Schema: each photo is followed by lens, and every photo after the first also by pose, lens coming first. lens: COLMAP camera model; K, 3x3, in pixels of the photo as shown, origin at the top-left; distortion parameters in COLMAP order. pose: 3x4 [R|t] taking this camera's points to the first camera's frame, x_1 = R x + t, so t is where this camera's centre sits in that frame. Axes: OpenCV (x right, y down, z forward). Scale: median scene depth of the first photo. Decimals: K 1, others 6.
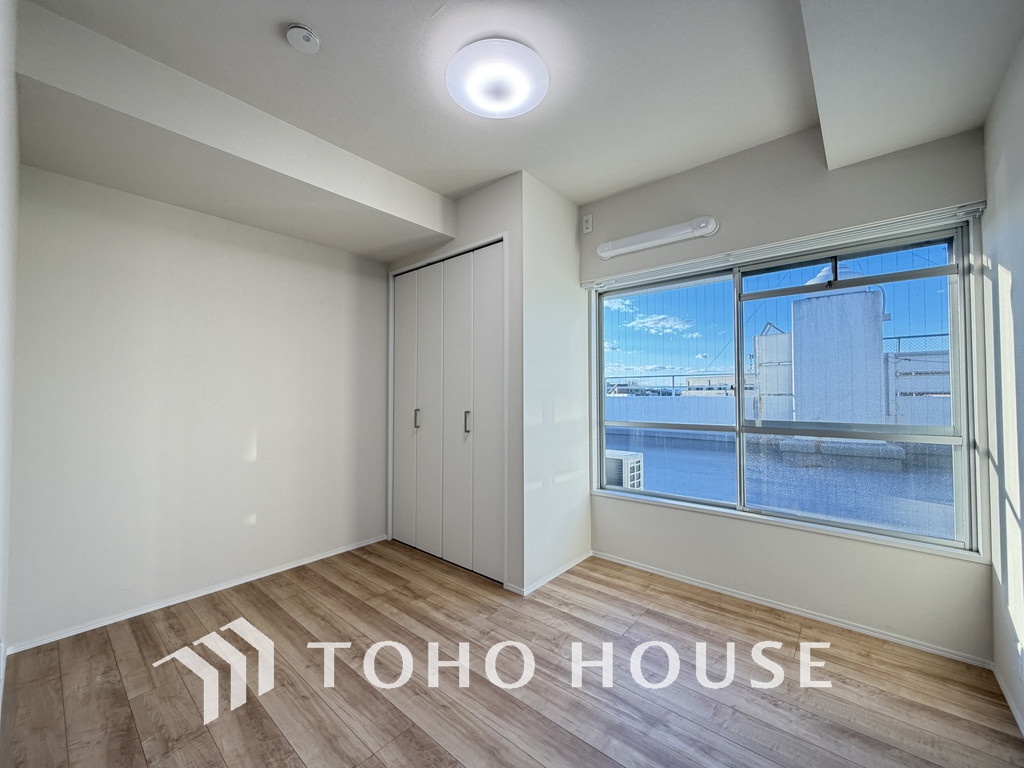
lens RADIAL K [[406.5, 0, 513.6], [0, 406.5, 384.9], [0, 0, 1]] dist [0.000463, 0.000013]
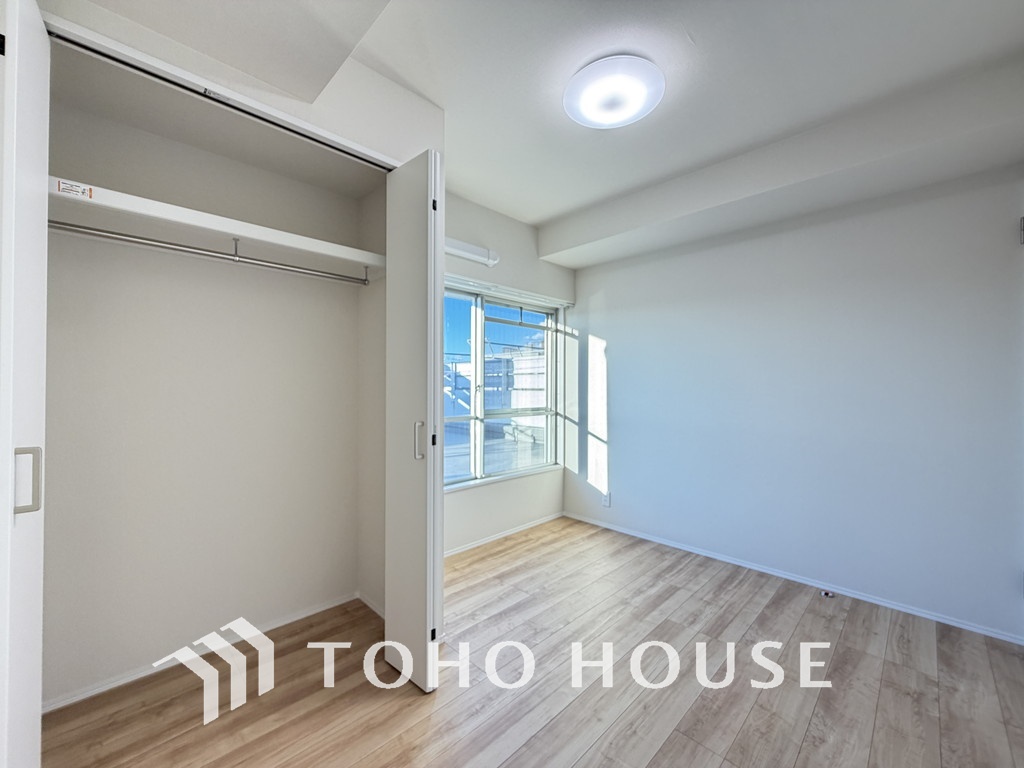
lens RADIAL K [[406.5, 0, 513.8], [0, 406.5, 383.2], [0, 0, 1]] dist [0.000463, 0.000013]
pose [[0.086880, 0.013363, 0.996129, -0.878541], [-0.027147, 0.999570, -0.011042, 0.014512], [-0.995849, -0.026082, 0.087205, 0.919453]]
